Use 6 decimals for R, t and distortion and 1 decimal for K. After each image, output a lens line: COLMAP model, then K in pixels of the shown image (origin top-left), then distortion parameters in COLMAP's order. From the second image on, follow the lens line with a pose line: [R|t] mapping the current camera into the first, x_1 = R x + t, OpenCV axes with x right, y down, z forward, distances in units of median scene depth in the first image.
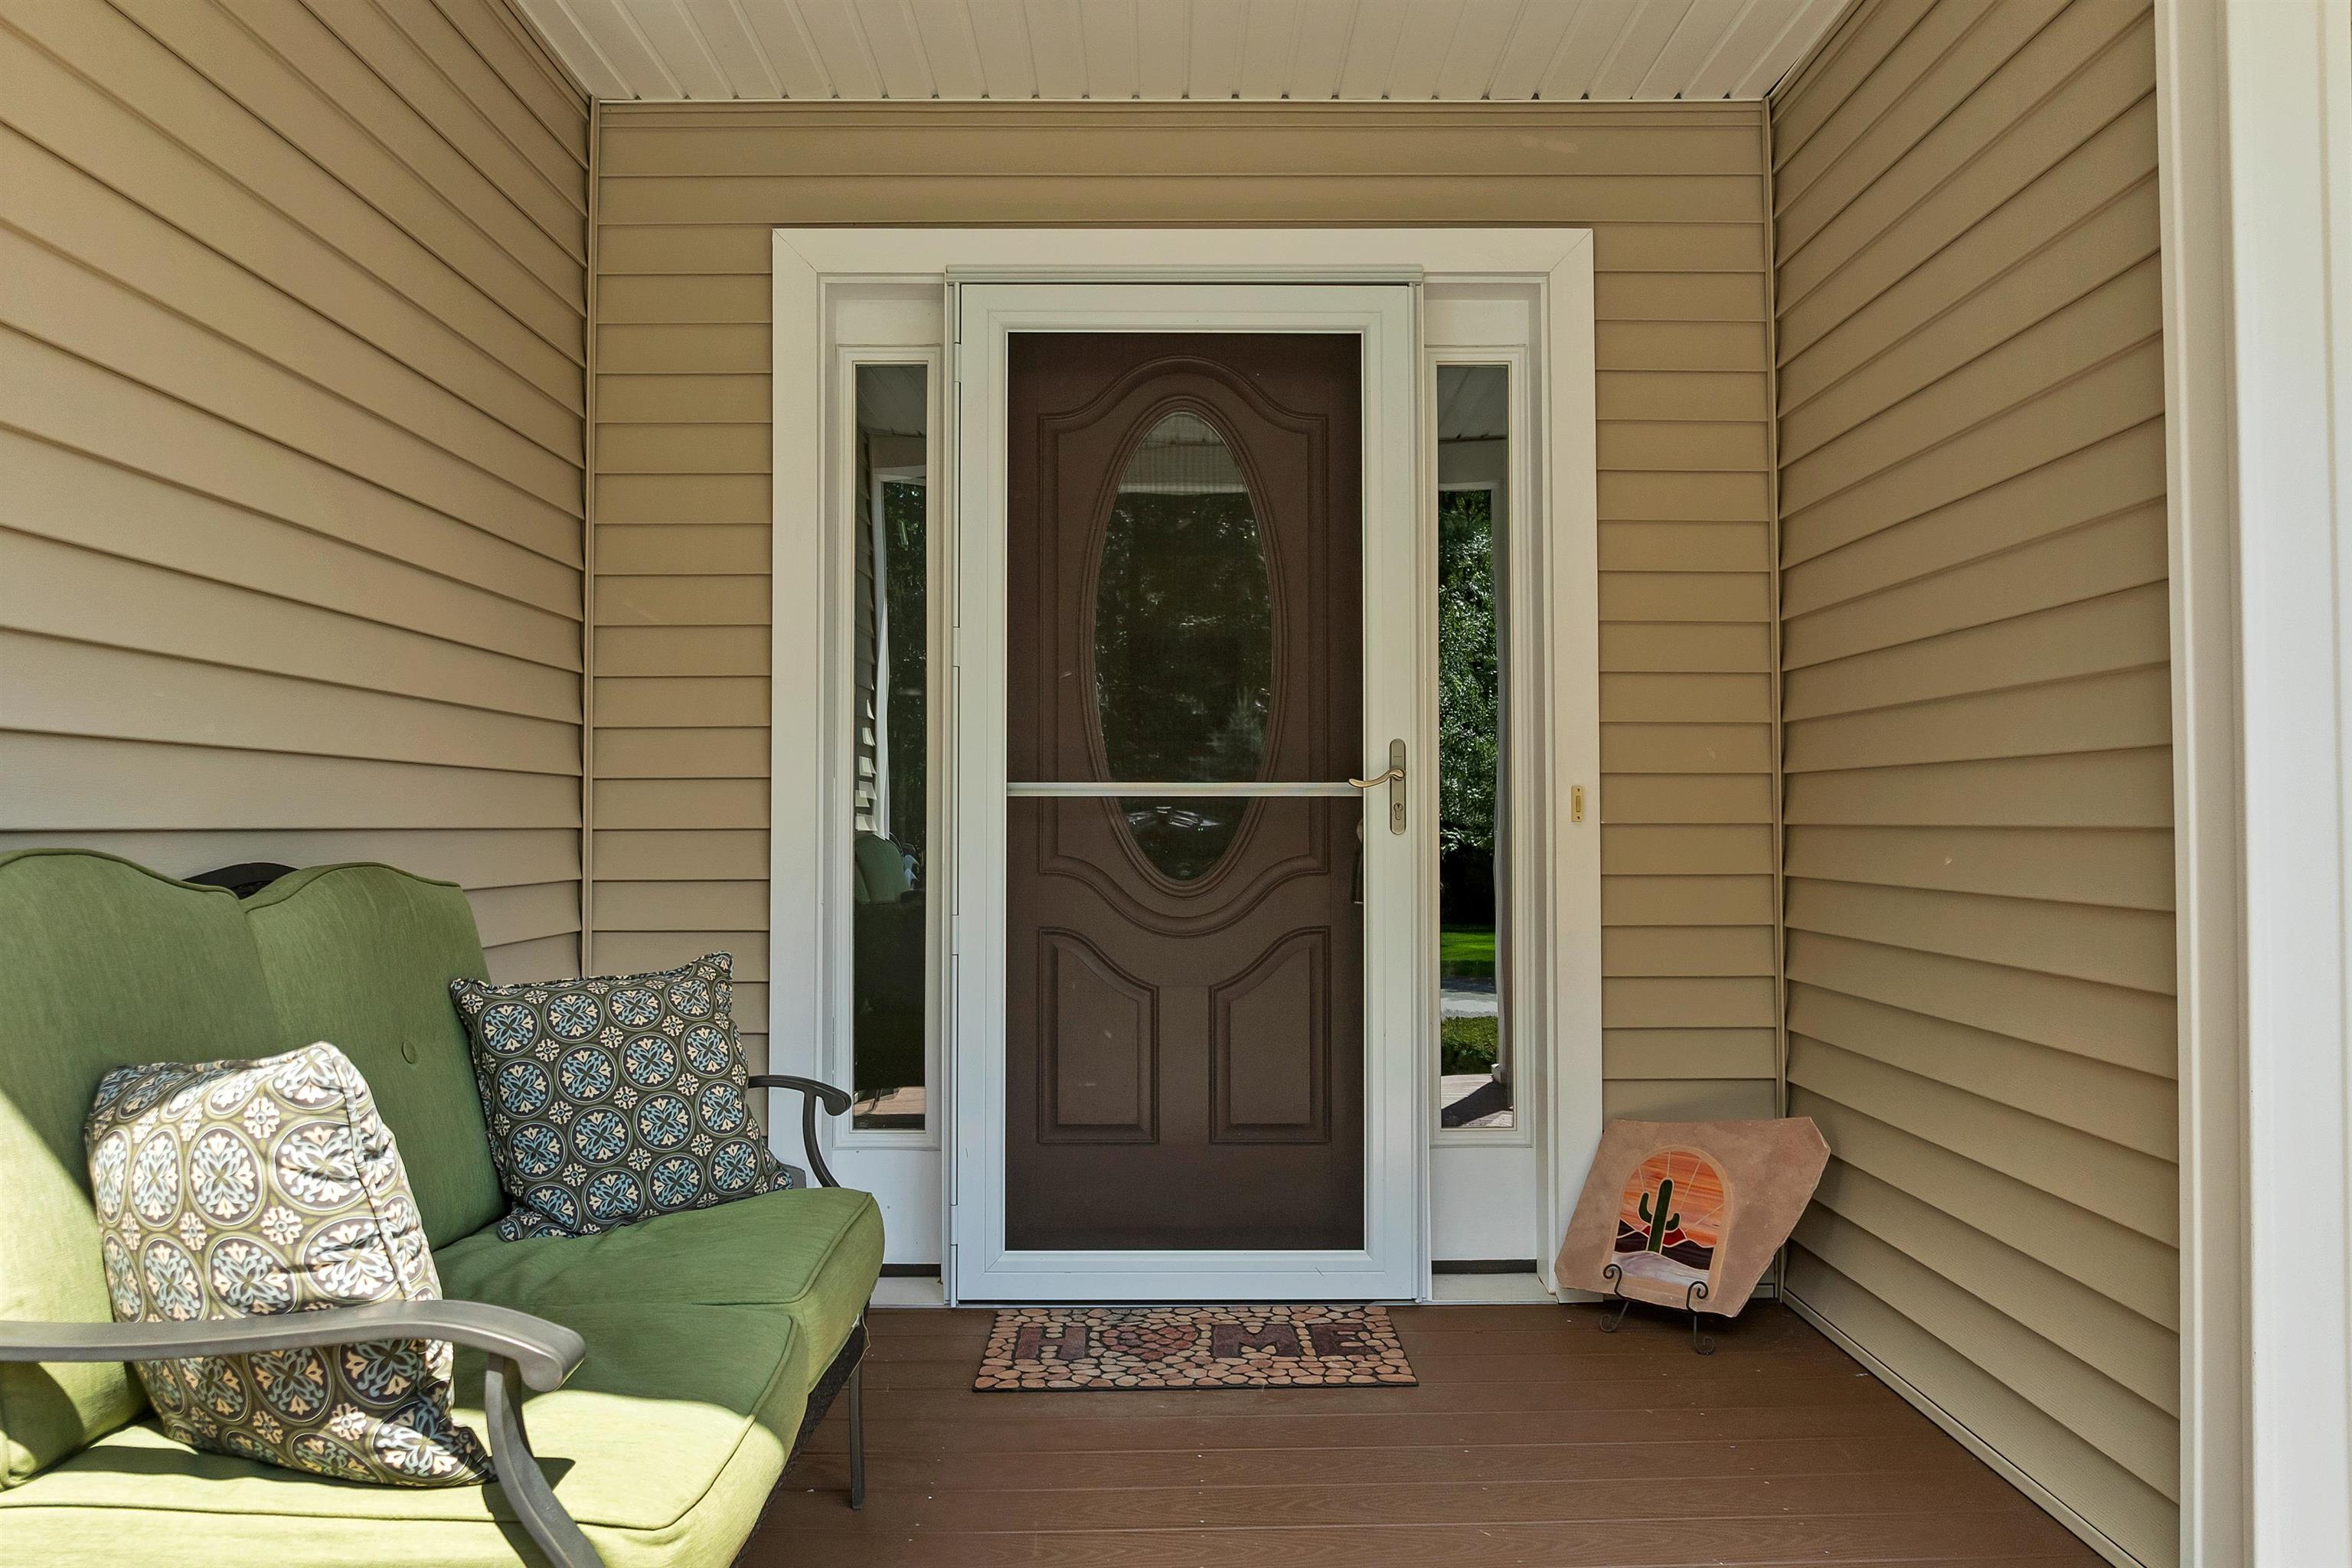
lens RADIAL K [[1610.2, 0, 1169.9], [0, 1610.2, 784.9], [0, 0, 1]] dist [0.010444, -0.002510]
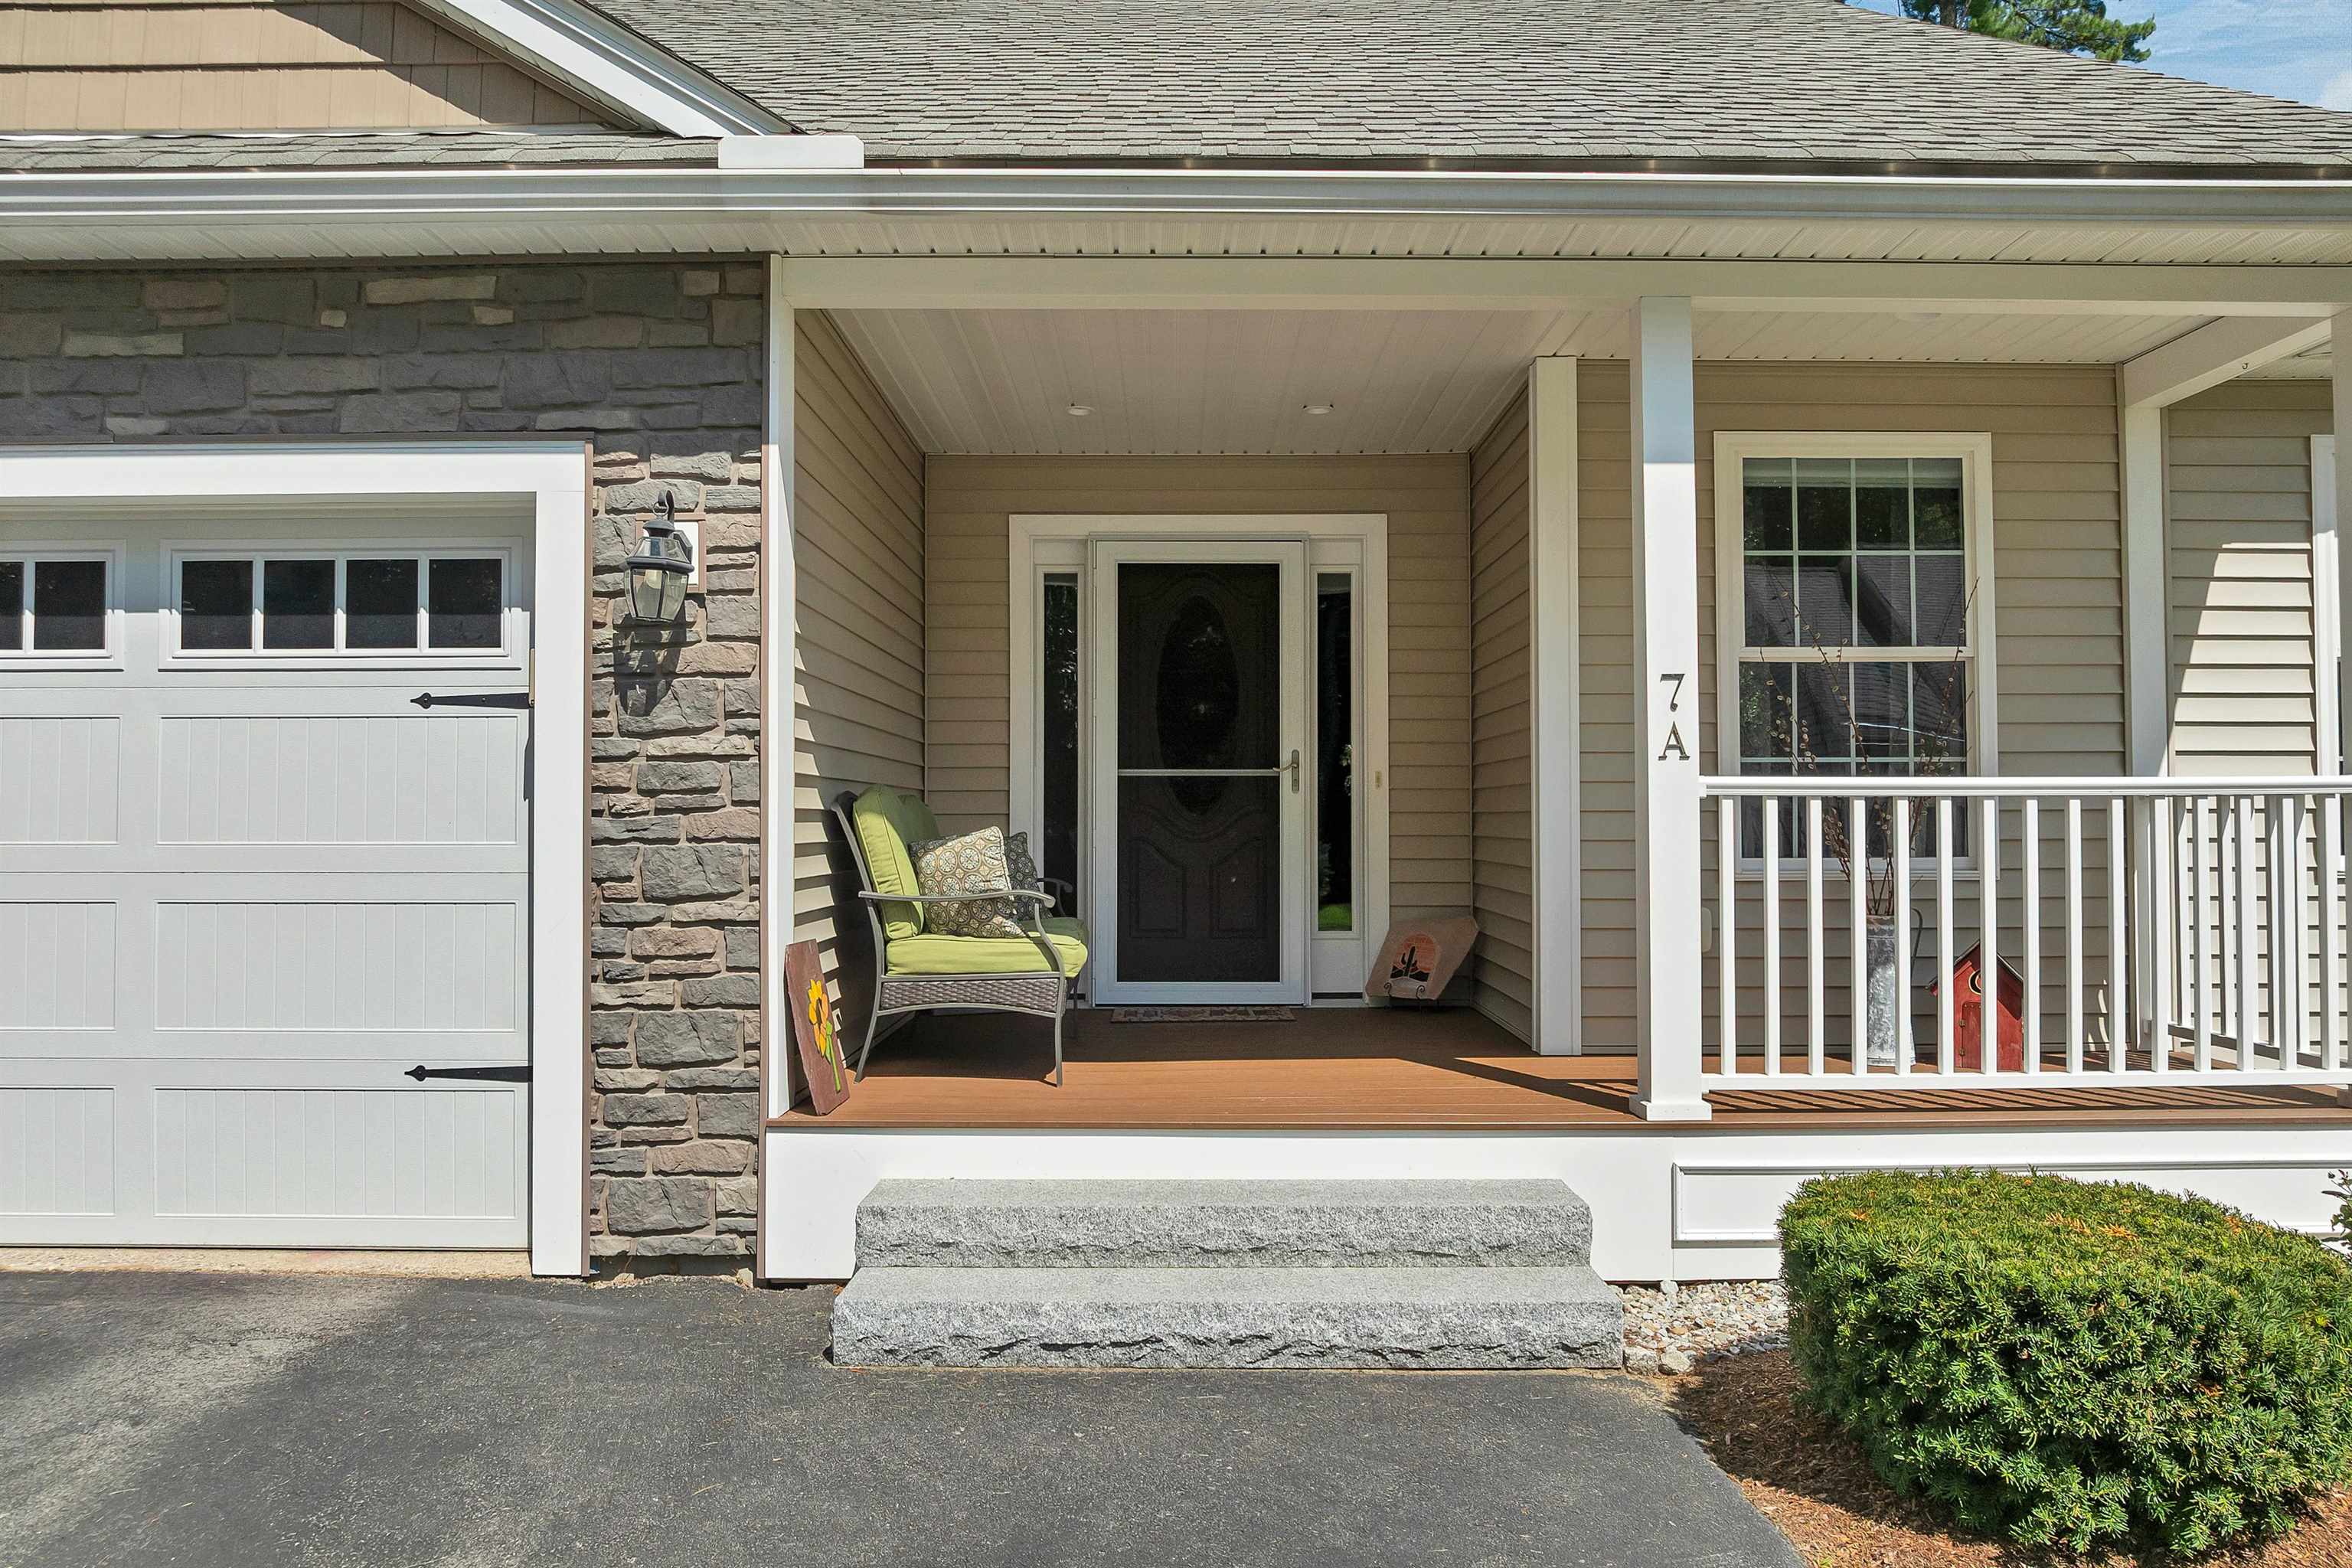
lens RADIAL K [[1871.7, 0, 1178.6], [0, 1871.7, 800.1], [0, 0, 1]] dist [-0.030426, -0.002798]
pose [[0.999998, 0.001195, 0.001717, -0.022076], [-0.001208, 0.999970, 0.007701, 0.021156], [-0.001708, -0.007703, 0.999969, -1.540865]]
